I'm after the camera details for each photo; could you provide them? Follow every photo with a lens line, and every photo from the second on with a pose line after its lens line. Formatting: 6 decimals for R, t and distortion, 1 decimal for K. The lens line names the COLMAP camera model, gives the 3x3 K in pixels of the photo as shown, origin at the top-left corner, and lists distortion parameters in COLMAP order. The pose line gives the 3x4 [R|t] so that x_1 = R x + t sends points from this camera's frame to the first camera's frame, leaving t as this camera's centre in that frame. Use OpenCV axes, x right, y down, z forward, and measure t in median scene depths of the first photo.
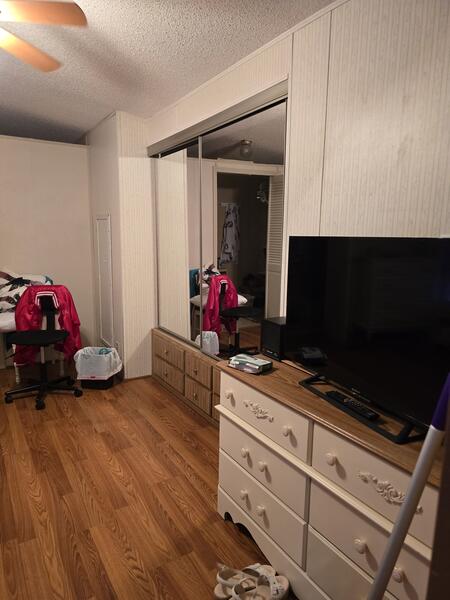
lens RADIAL K [[404.9, 0, 222.9], [0, 404.9, 296.5], [0, 0, 1]] dist [0.024348, -0.004441]
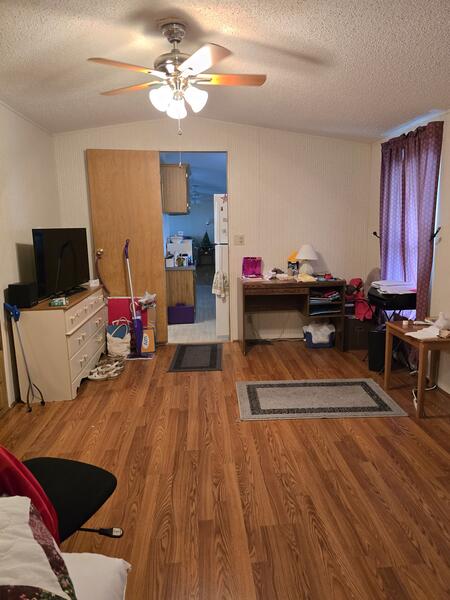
lens RADIAL K [[404.9, 0, 222.9], [0, 404.9, 296.5], [0, 0, 1]] dist [0.024348, -0.004441]
pose [[-0.877090, -0.072721, 0.474790, -1.272441], [0.089686, 0.946294, 0.310617, -0.309369], [-0.471880, 0.315022, -0.823463, 1.928143]]
